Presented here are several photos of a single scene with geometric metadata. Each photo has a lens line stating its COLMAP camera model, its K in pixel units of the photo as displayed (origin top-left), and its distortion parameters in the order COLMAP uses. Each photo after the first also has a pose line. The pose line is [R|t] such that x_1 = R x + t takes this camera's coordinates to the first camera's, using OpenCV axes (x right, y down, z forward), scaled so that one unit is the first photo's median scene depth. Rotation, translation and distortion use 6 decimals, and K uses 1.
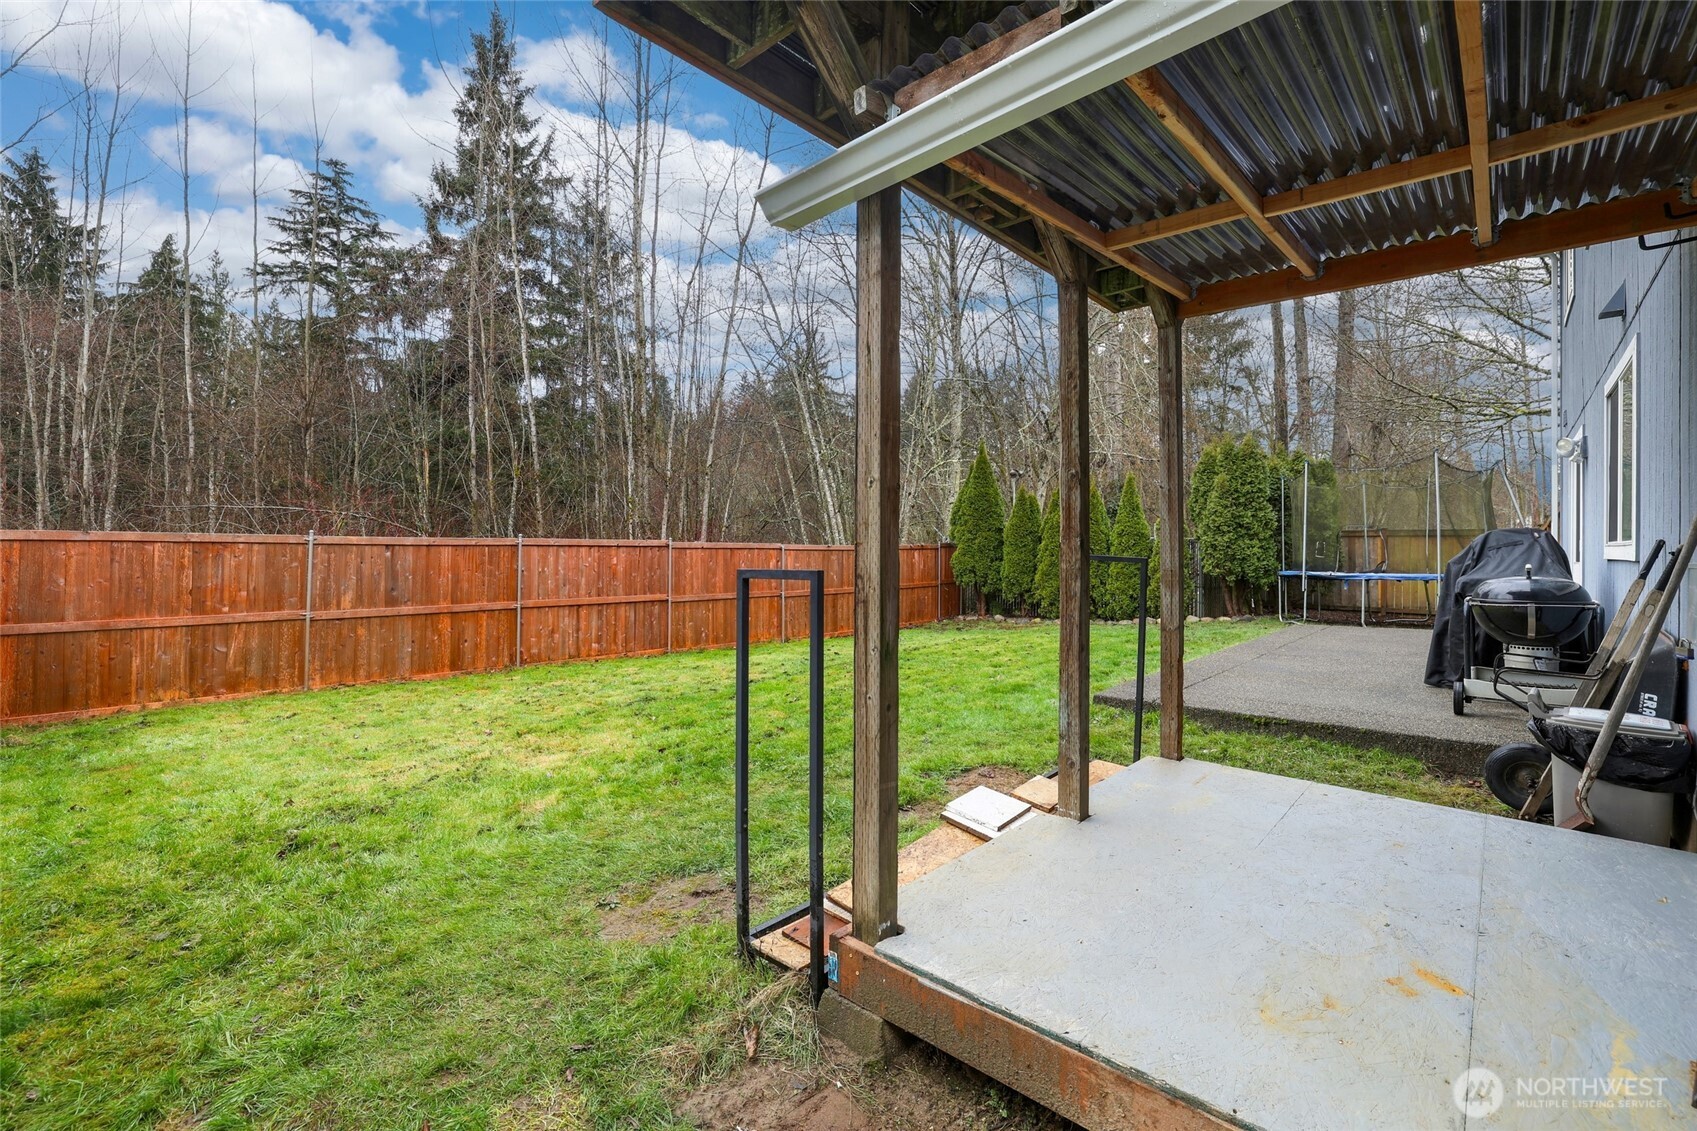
lens RADIAL K [[721.5, 0, 855.4], [0, 721.5, 551.7], [0, 0, 1]] dist [-0.003782, 0.003794]
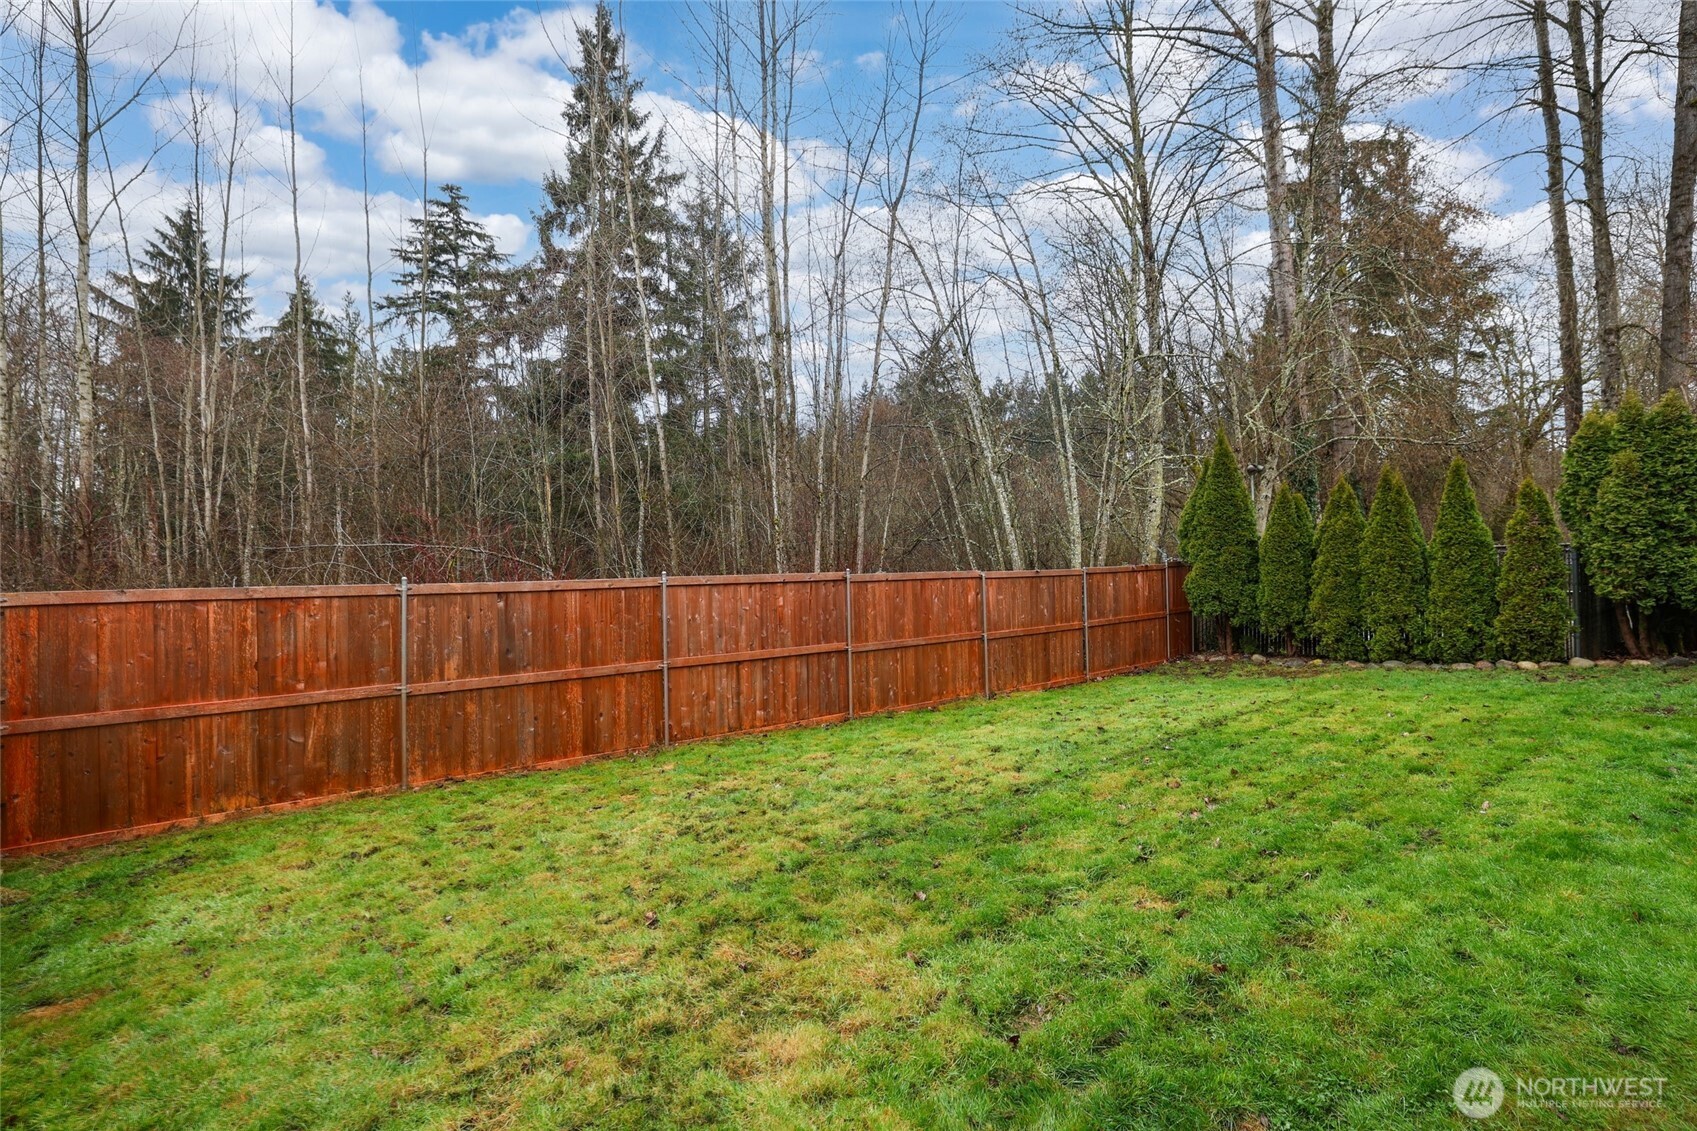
lens RADIAL K [[691.6, 0, 853.9], [0, 691.6, 573.8], [0, 0, 1]] dist [0.006656, -0.000775]
pose [[0.991357, -0.027343, -0.128311, -0.126268], [0.029091, 0.999508, 0.011764, -0.018227], [0.127926, -0.015395, 0.991664, 0.220806]]
